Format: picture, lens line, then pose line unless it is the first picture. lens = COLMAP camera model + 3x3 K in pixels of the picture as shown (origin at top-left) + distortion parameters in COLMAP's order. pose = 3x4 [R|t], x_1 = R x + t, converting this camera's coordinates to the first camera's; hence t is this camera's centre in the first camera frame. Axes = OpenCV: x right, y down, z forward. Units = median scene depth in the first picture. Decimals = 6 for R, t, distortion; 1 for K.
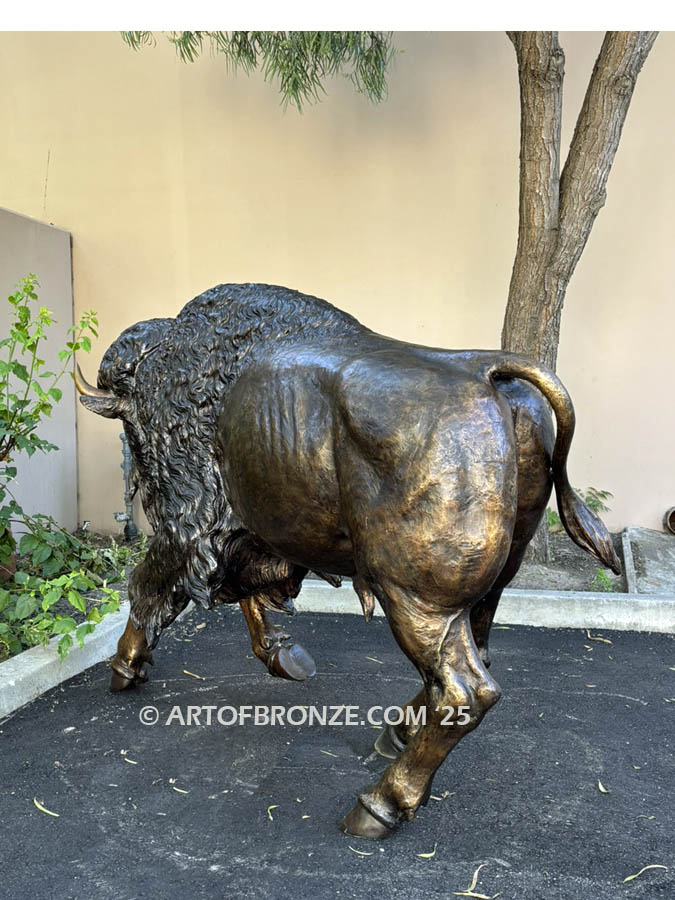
lens RADIAL K [[1039.6, 0, 285.0], [0, 1039.6, 454.7], [0, 0, 1]] dist [0.041093, -0.026900]
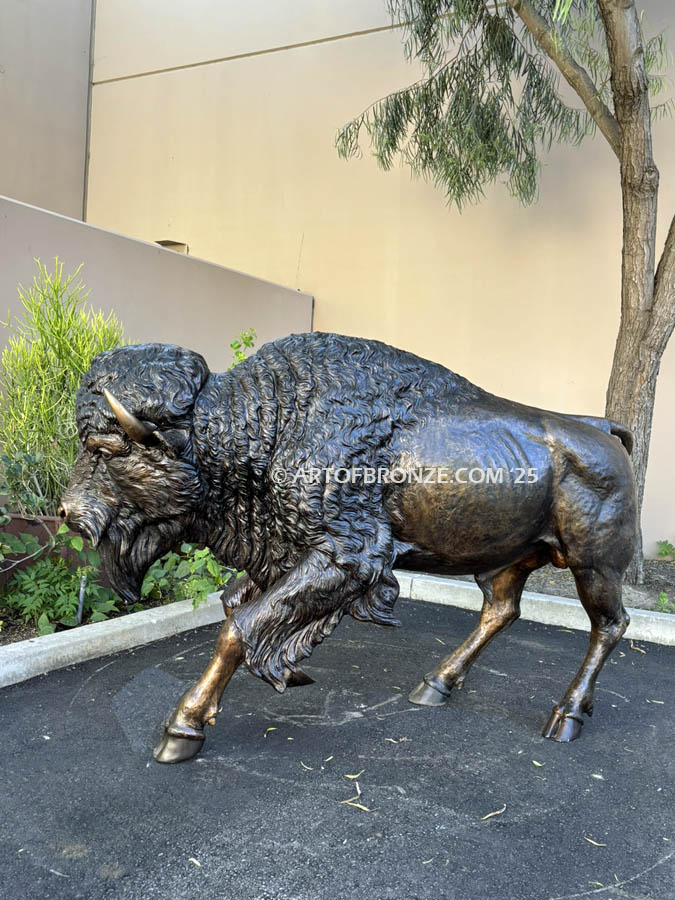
lens RADIAL K [[858.9, 0, 372.7], [0, 858.9, 449.9], [0, 0, 1]] dist [-0.010777, 0.091415]
pose [[0.971666, 0.076516, -0.223630, 0.183998], [-0.082466, 0.996442, -0.017374, -0.009743], [0.221505, 0.035324, 0.974519, -0.043940]]
